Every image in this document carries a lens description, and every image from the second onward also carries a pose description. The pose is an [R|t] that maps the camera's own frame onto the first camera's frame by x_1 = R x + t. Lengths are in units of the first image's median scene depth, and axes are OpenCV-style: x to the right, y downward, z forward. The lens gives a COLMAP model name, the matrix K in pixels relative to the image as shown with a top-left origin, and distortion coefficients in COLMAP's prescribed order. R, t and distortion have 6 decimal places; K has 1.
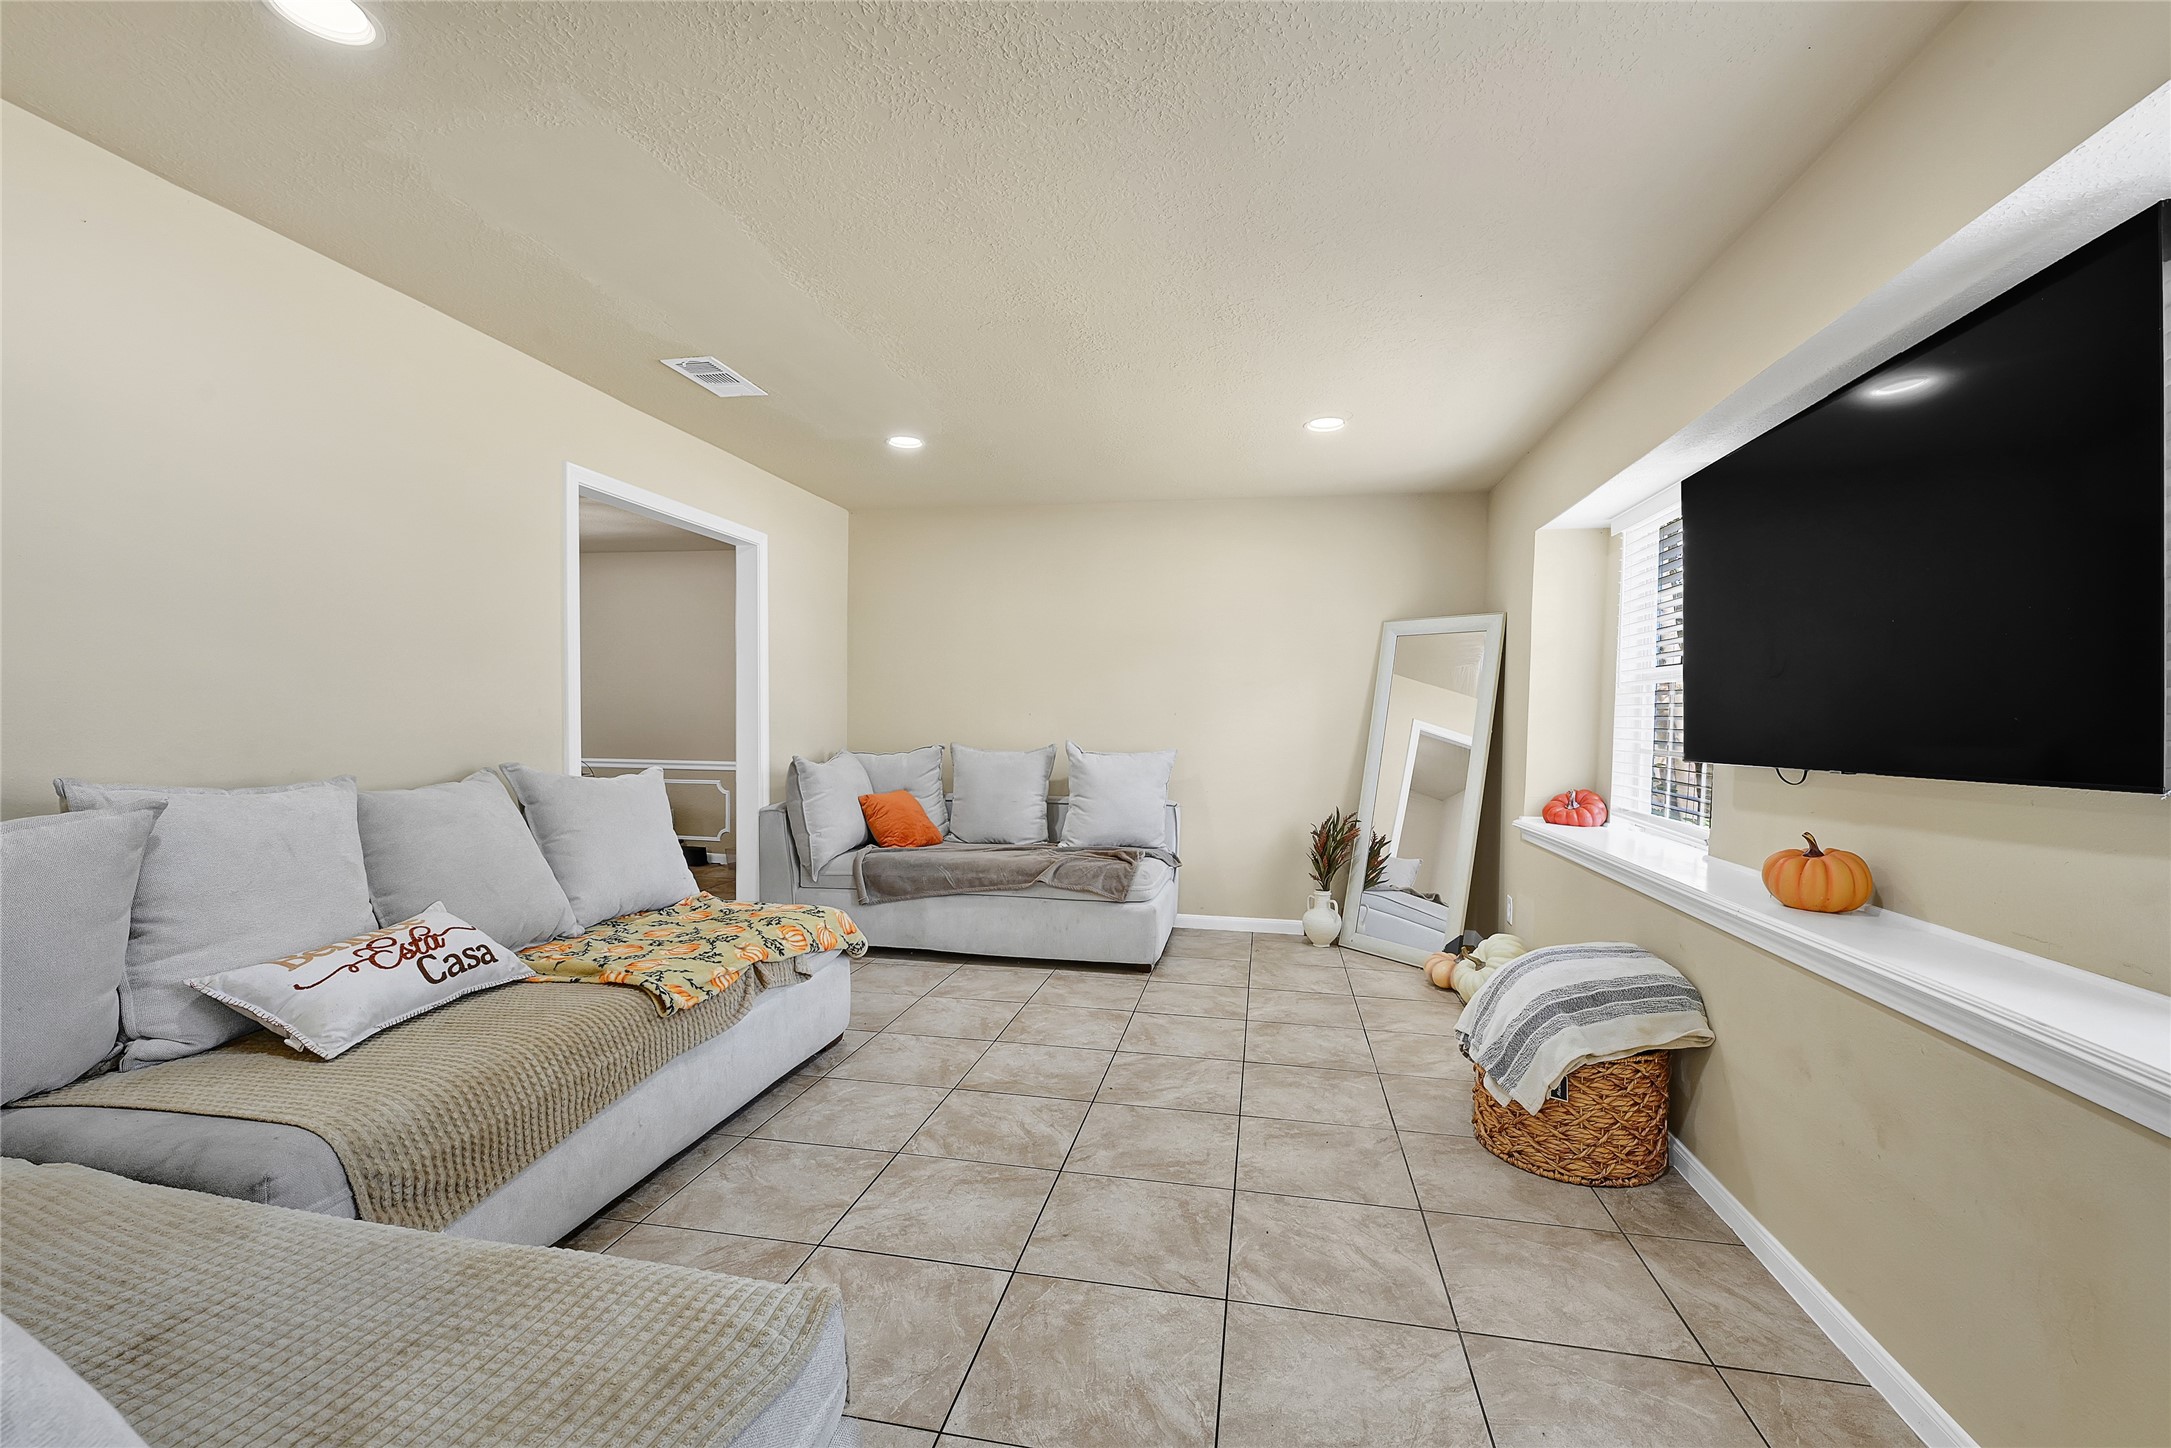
lens RADIAL K [[907.0, 0, 1082.9], [0, 907.0, 729.9], [0, 0, 1]] dist [-0.000775, 0.000002]
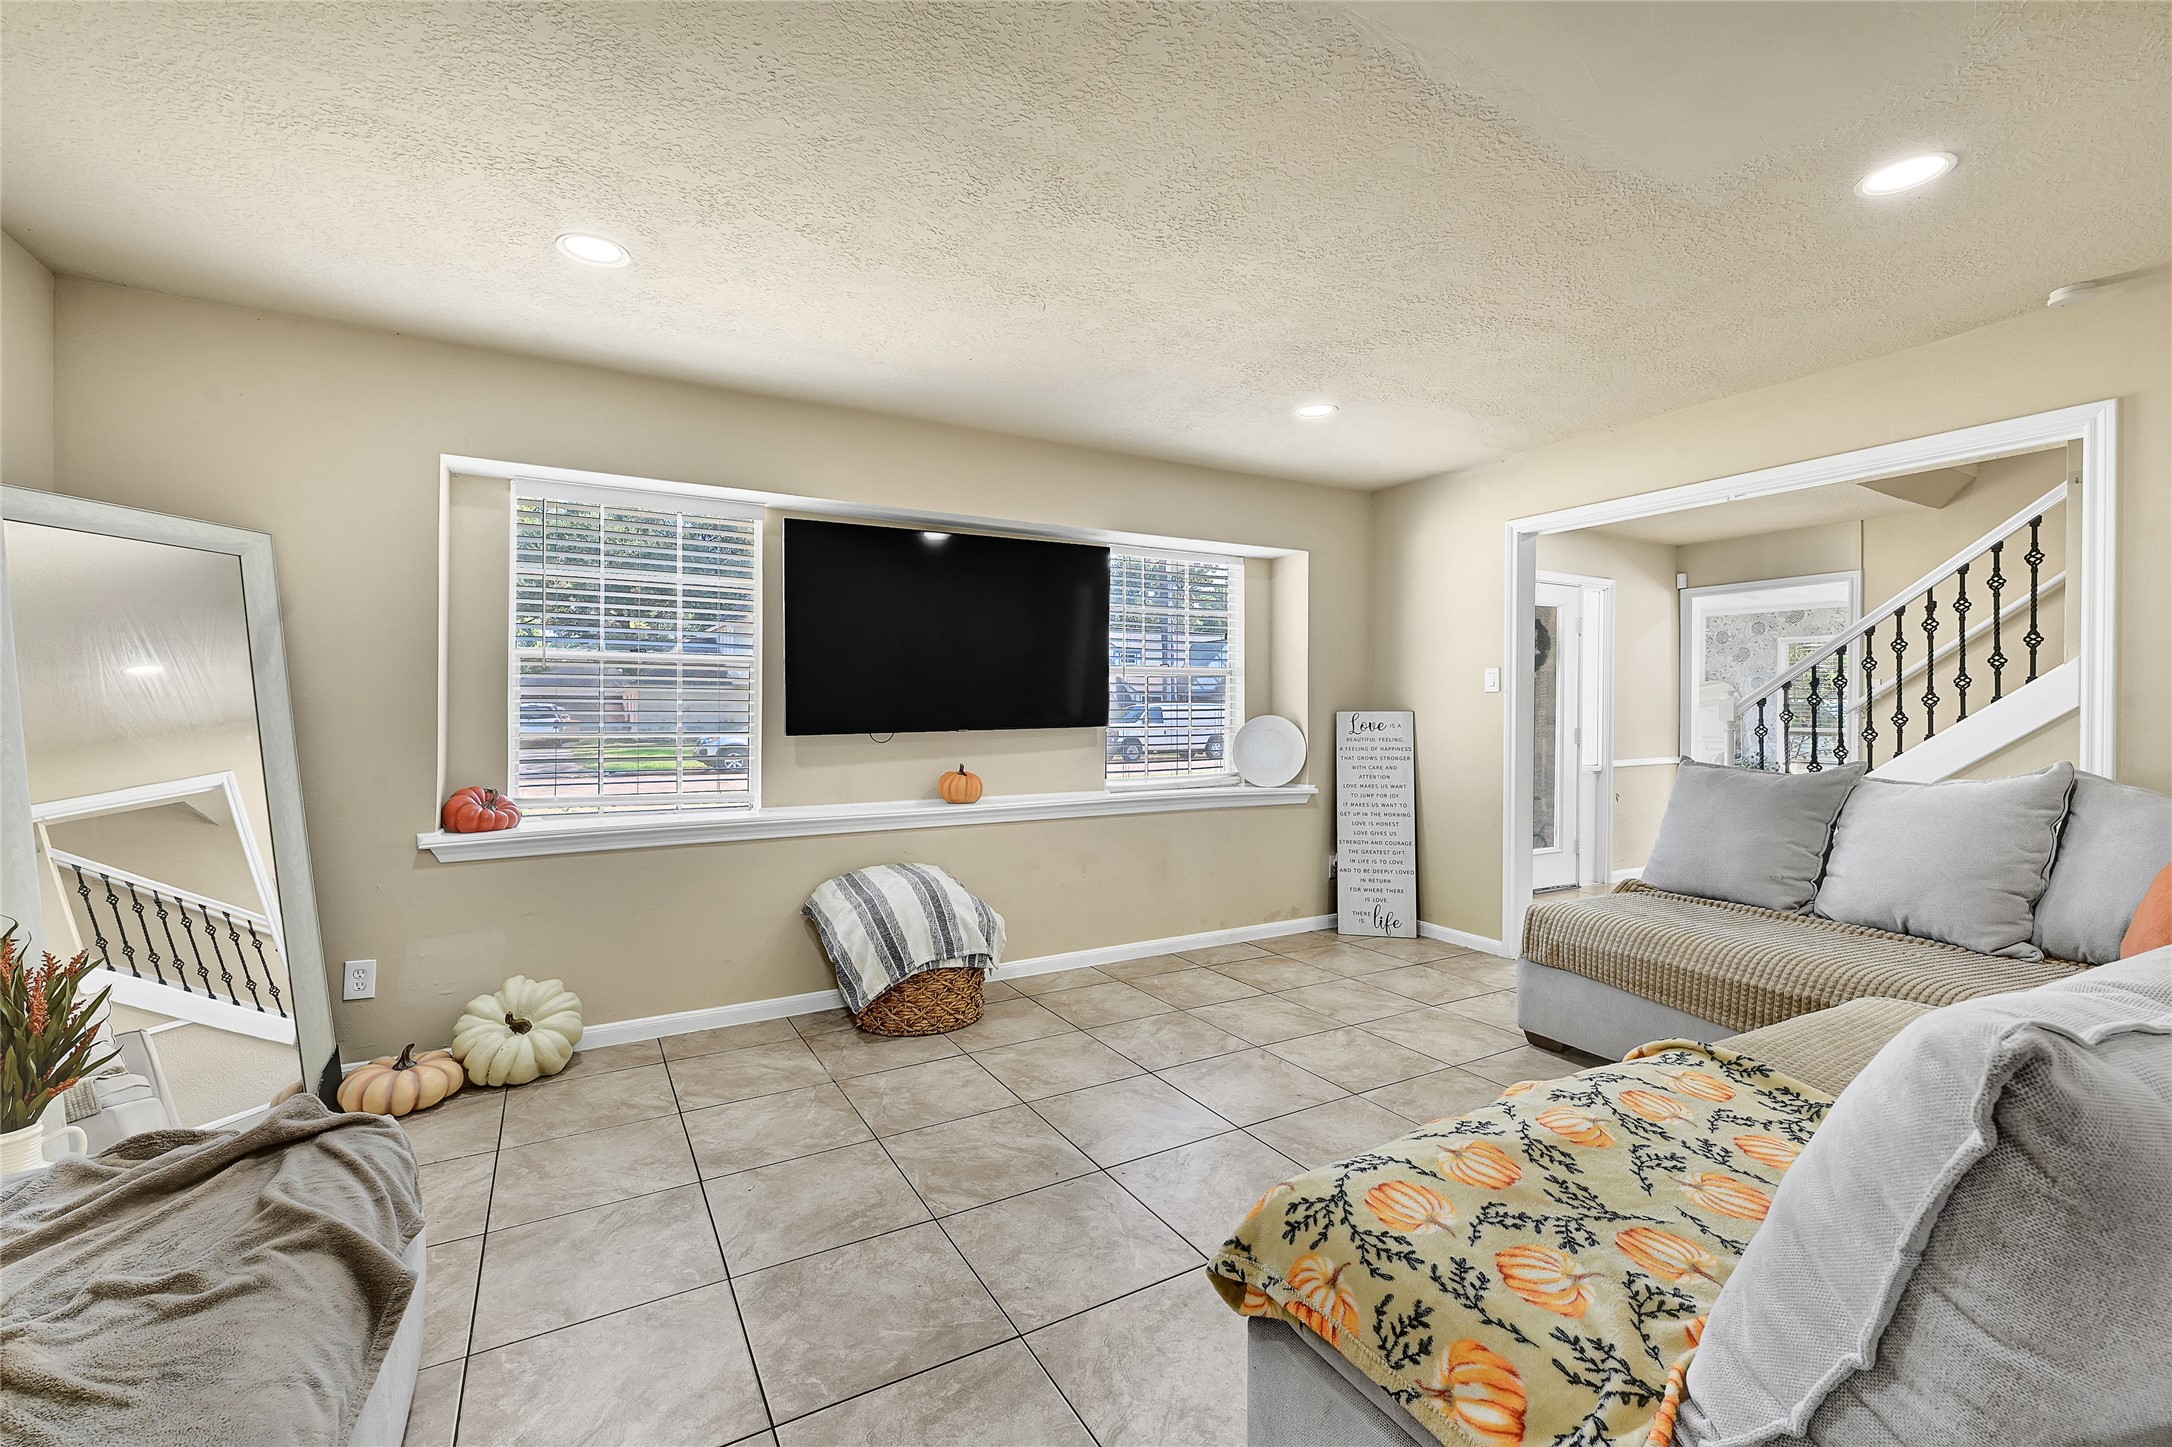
lens RADIAL K [[907.5, 0, 1083.3], [0, 907.5, 708.3], [0, 0, 1]] dist [-0.000775, 0.000002]
pose [[-0.653170, -0.011245, 0.757128, -0.715338], [0.003023, 0.999843, 0.017457, -0.028158], [-0.757206, 0.013691, -0.653033, 1.850249]]
